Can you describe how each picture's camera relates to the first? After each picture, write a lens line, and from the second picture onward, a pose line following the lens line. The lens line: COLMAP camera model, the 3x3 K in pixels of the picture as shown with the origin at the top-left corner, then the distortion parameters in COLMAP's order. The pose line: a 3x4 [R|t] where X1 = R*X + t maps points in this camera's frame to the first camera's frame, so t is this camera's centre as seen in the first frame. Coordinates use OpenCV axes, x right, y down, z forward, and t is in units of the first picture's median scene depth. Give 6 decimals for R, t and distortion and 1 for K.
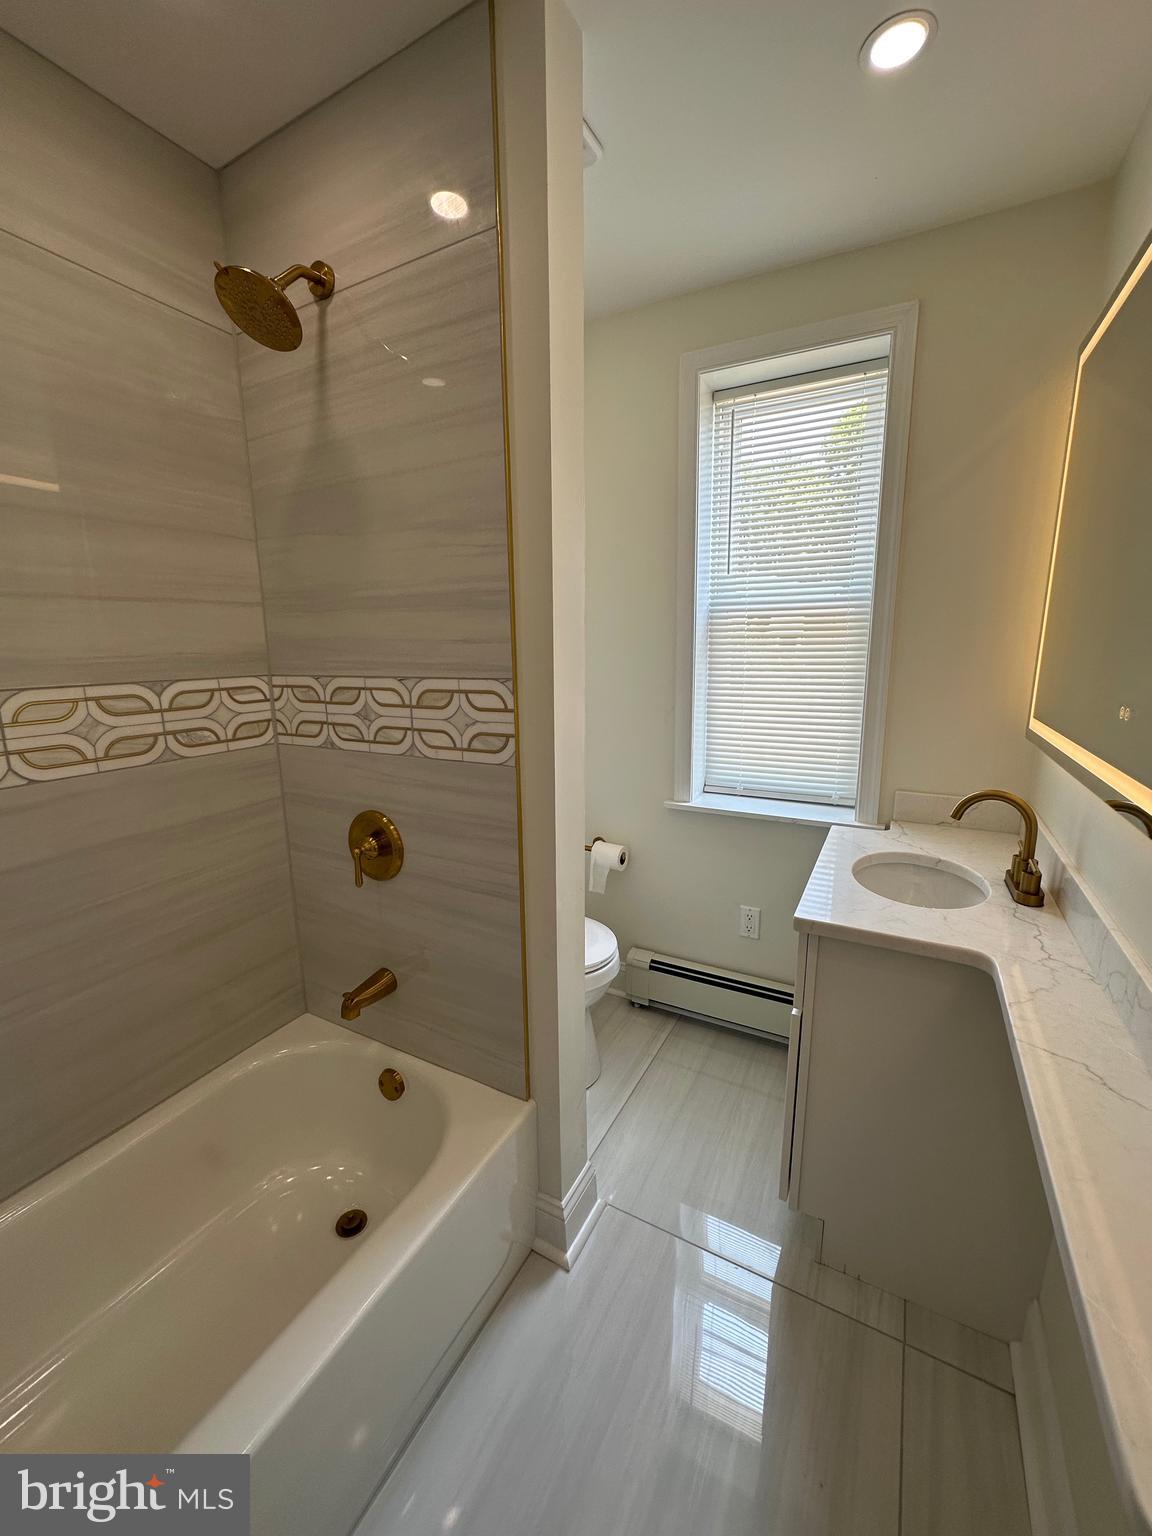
lens RADIAL K [[618.2, 0, 579.6], [0, 618.2, 768.5], [0, 0, 1]] dist [-0.005400, 0.002211]
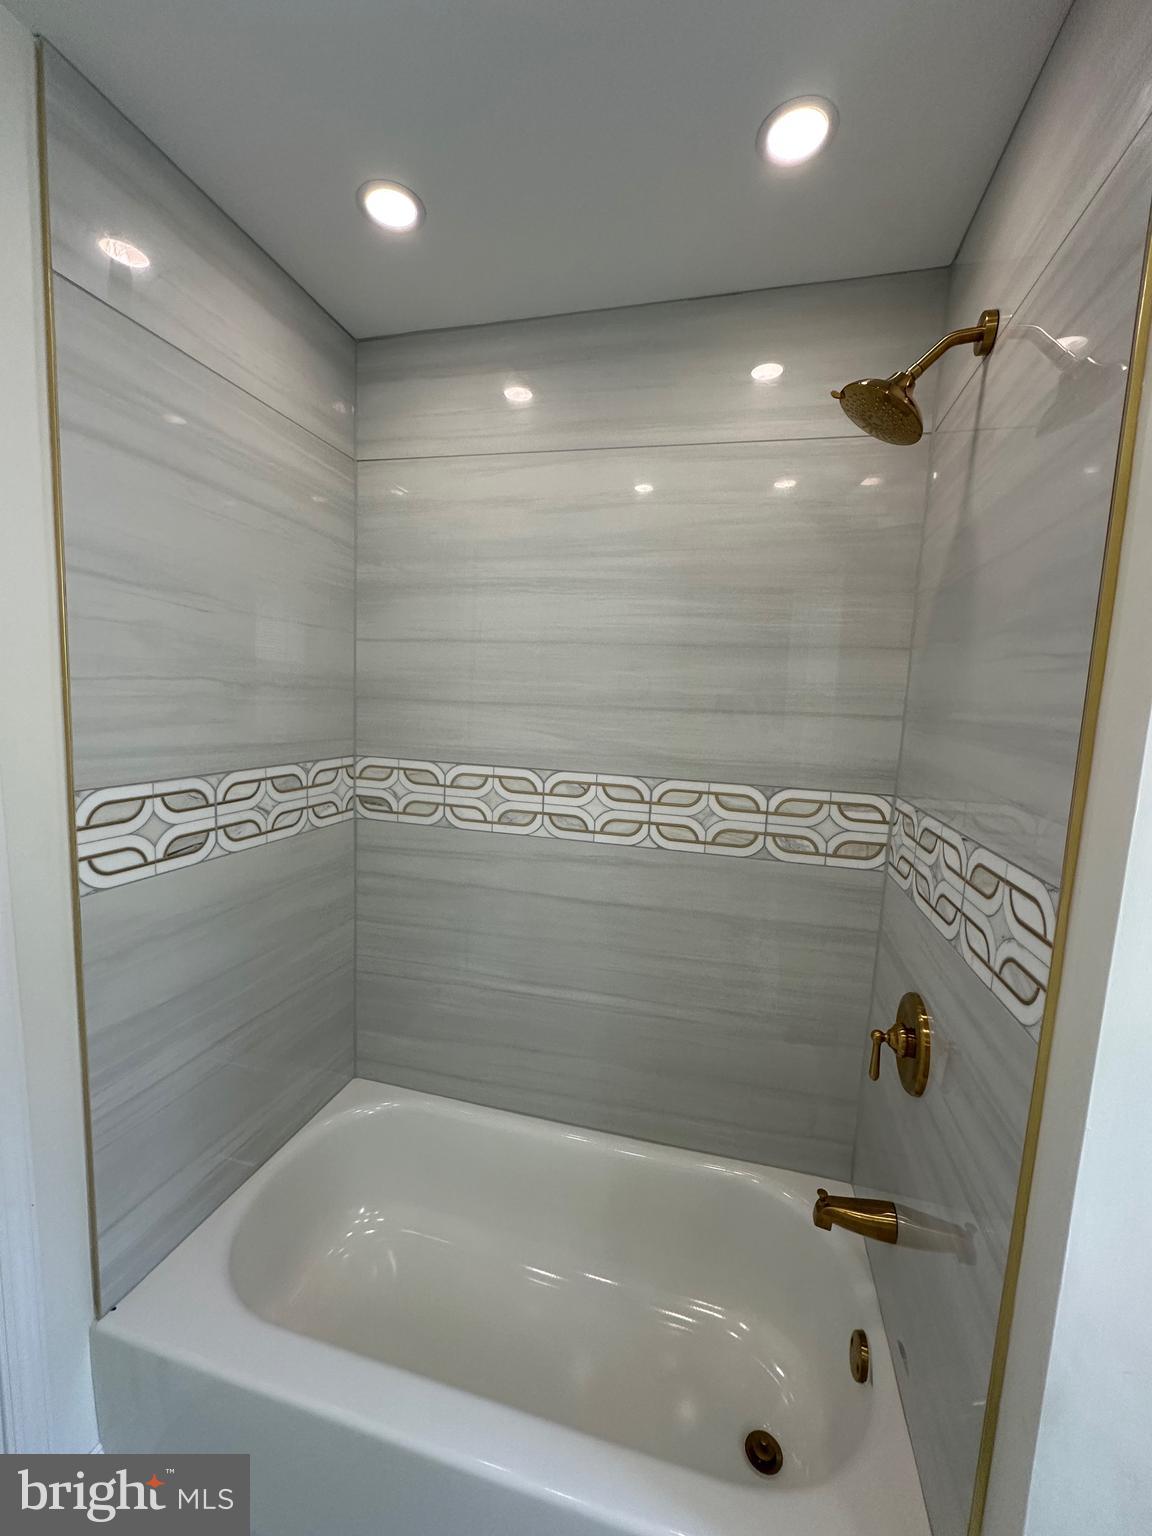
lens RADIAL K [[618.2, 0, 580.2], [0, 618.2, 768.7], [0, 0, 1]] dist [-0.005400, 0.002211]
pose [[0.236307, 0.132747, -0.962568, 0.288808], [-0.241486, 0.967567, 0.074152, -0.178885], [0.941193, 0.214924, 0.260700, 0.415936]]
